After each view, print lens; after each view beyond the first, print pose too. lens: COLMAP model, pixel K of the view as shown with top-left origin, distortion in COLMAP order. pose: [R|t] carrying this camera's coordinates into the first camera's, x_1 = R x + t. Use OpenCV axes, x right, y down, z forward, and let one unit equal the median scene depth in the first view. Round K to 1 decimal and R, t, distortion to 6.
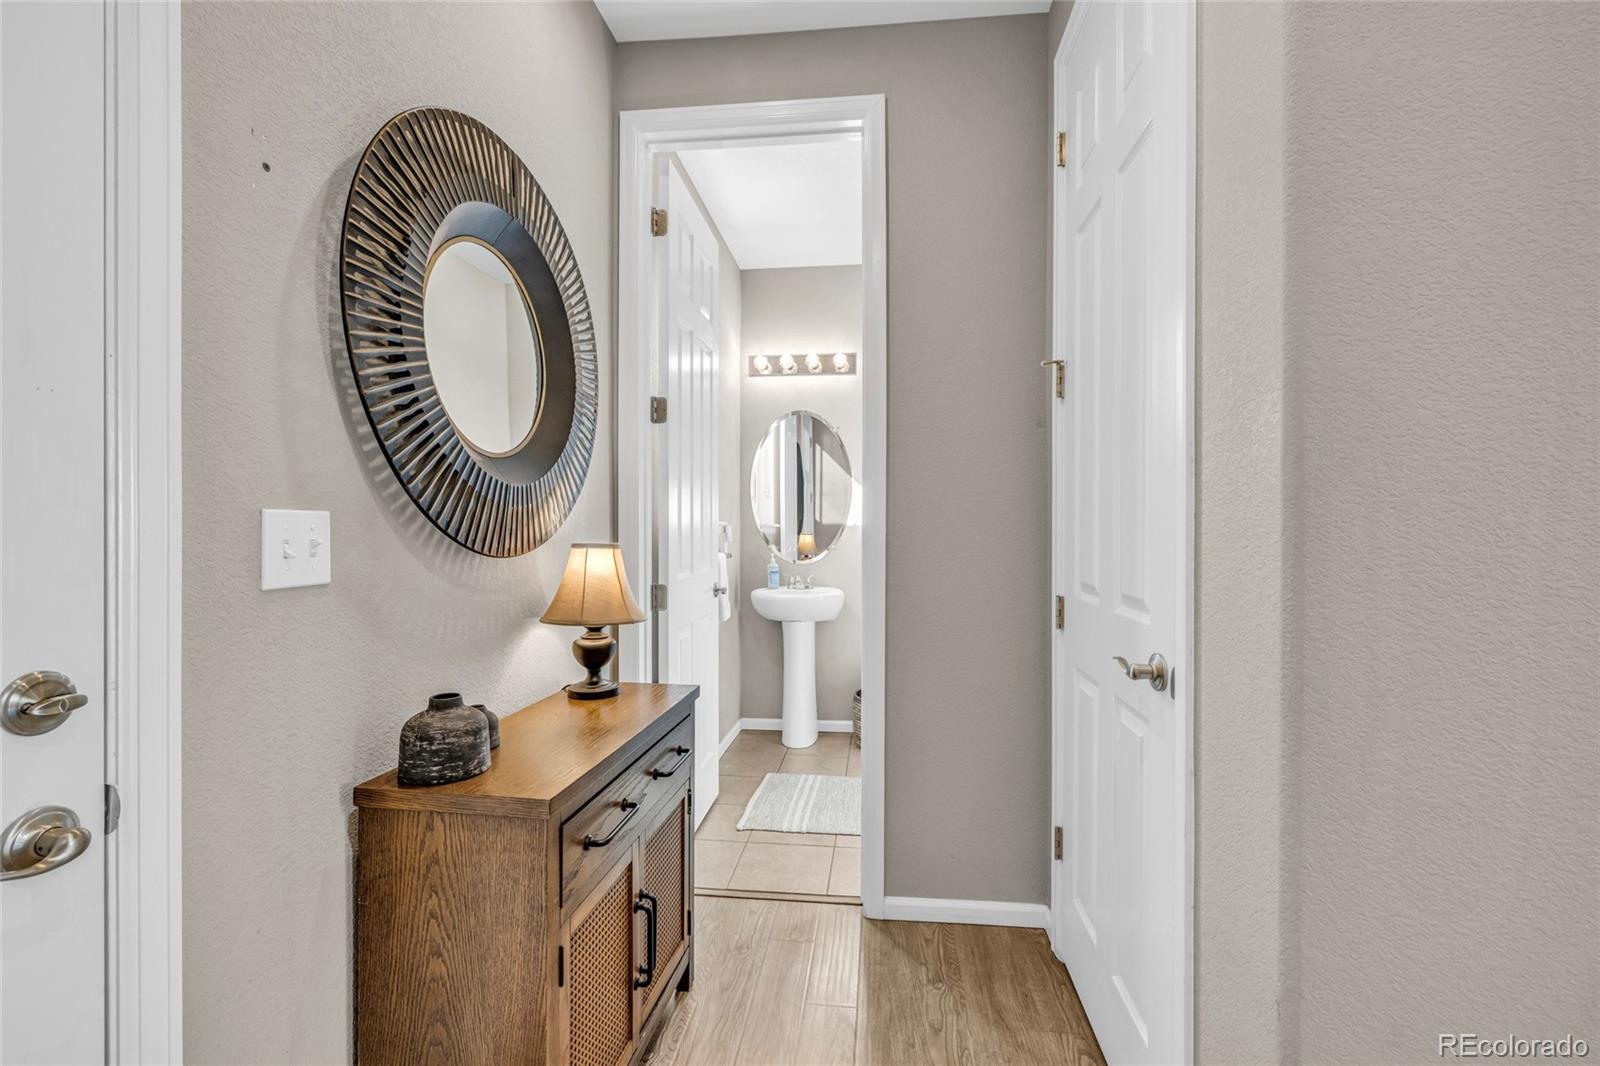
lens RADIAL K [[672.4, 0, 795.0], [0, 672.4, 529.7], [0, 0, 1]] dist [0.001415, 0.000156]
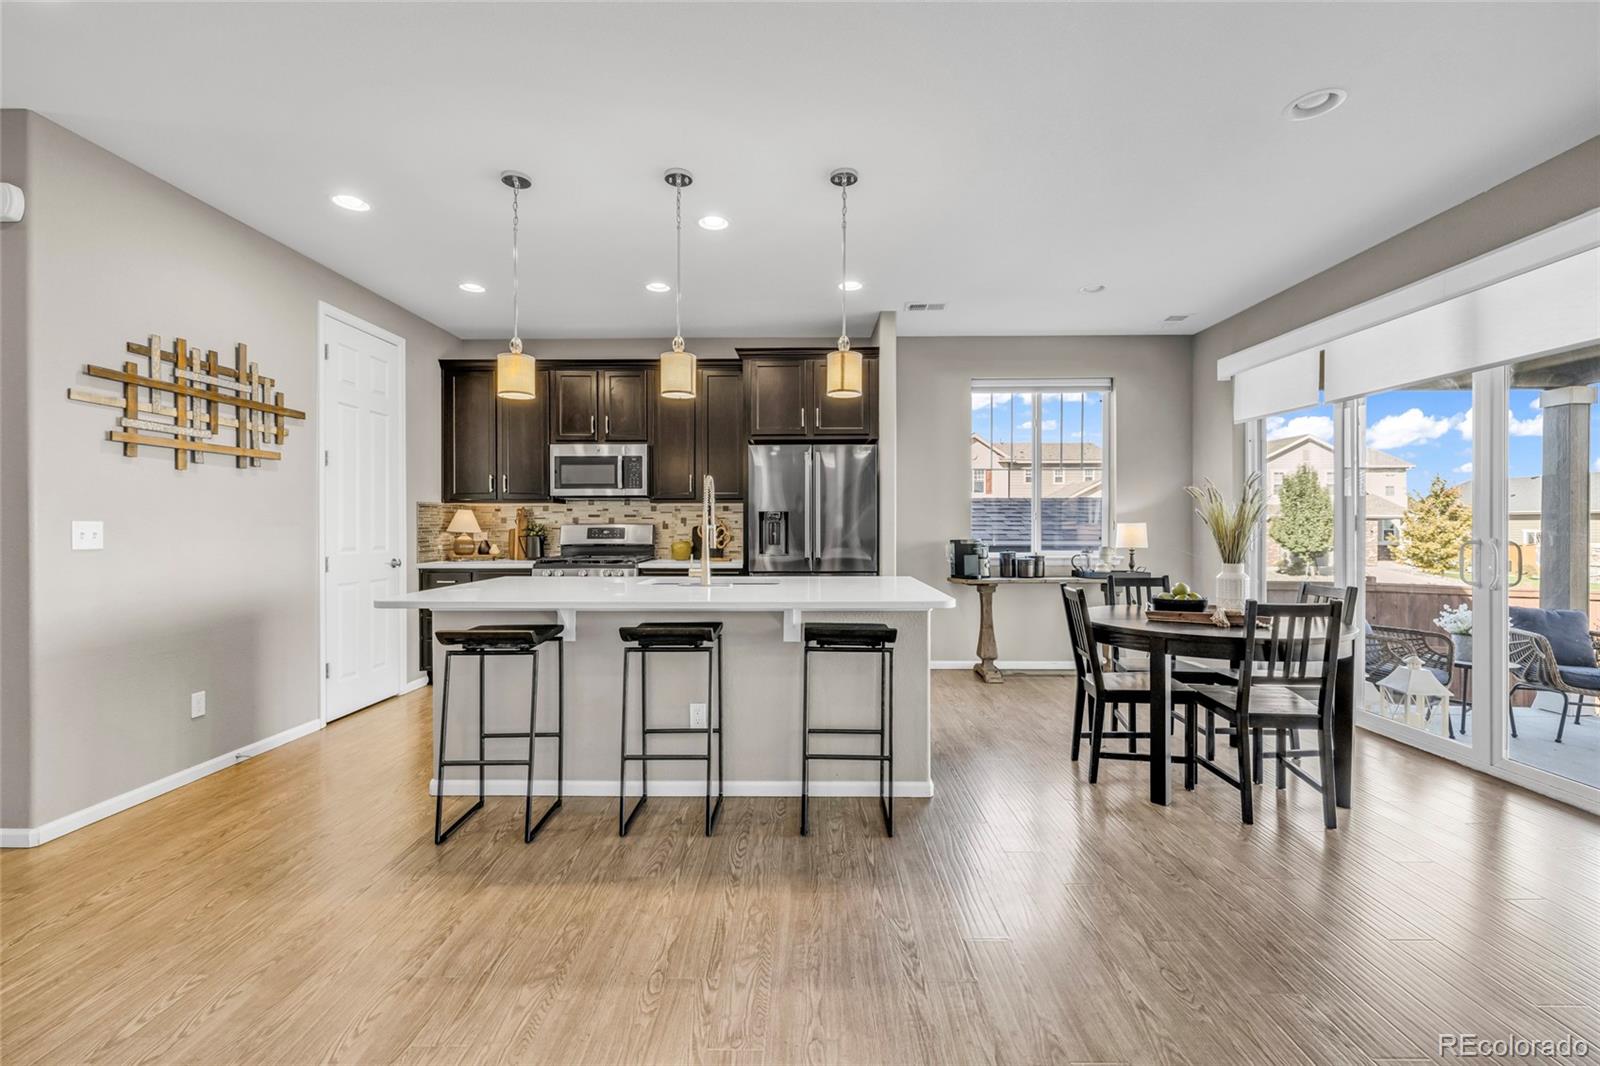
lens RADIAL K [[672.4, 0, 795.0], [0, 672.4, 529.7], [0, 0, 1]] dist [0.001415, 0.000156]
pose [[0.995883, -0.002225, 0.090621, 2.873906], [0.001853, 0.999989, 0.004196, -0.001793], [-0.090630, -0.004011, 0.995877, -3.031071]]
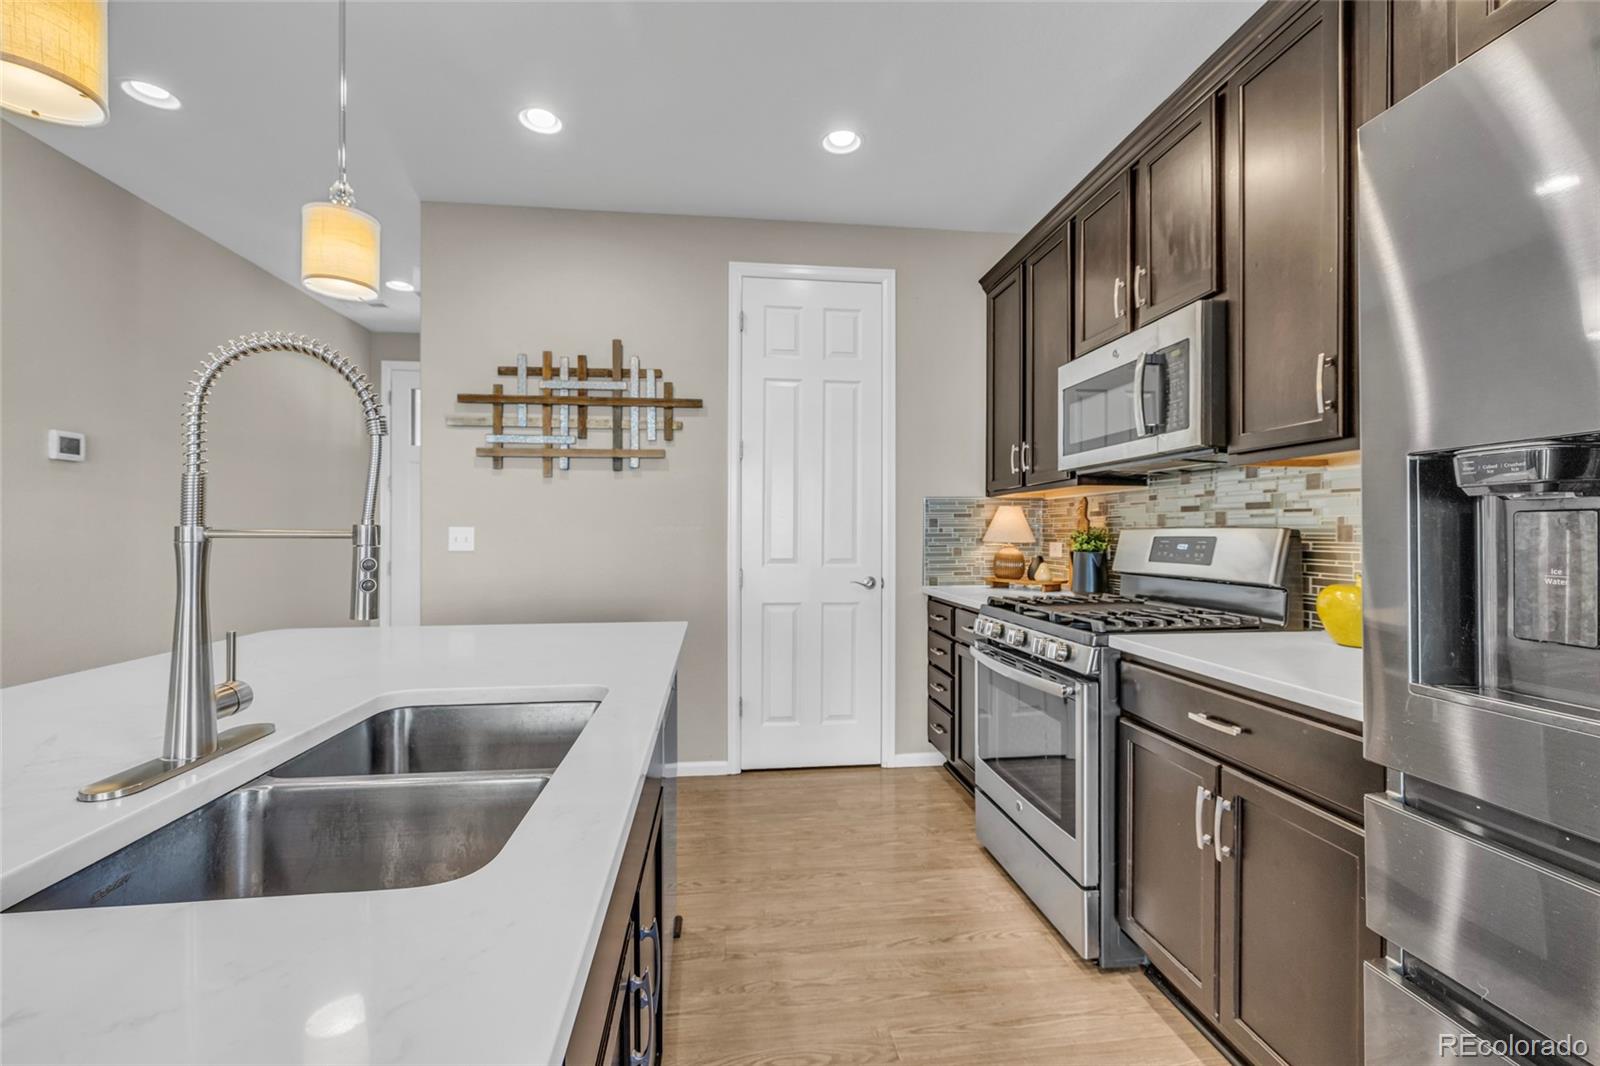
lens RADIAL K [[662.9, 0, 800.0], [0, 662.9, 533.0], [0, 0, 1]] dist [-0.000616, -0.000133]
pose [[0.230692, 0.000275, -0.973027, 4.182136], [-0.002805, 0.999996, -0.000383, -0.005849], [0.973023, 0.002818, 0.230691, 2.899984]]
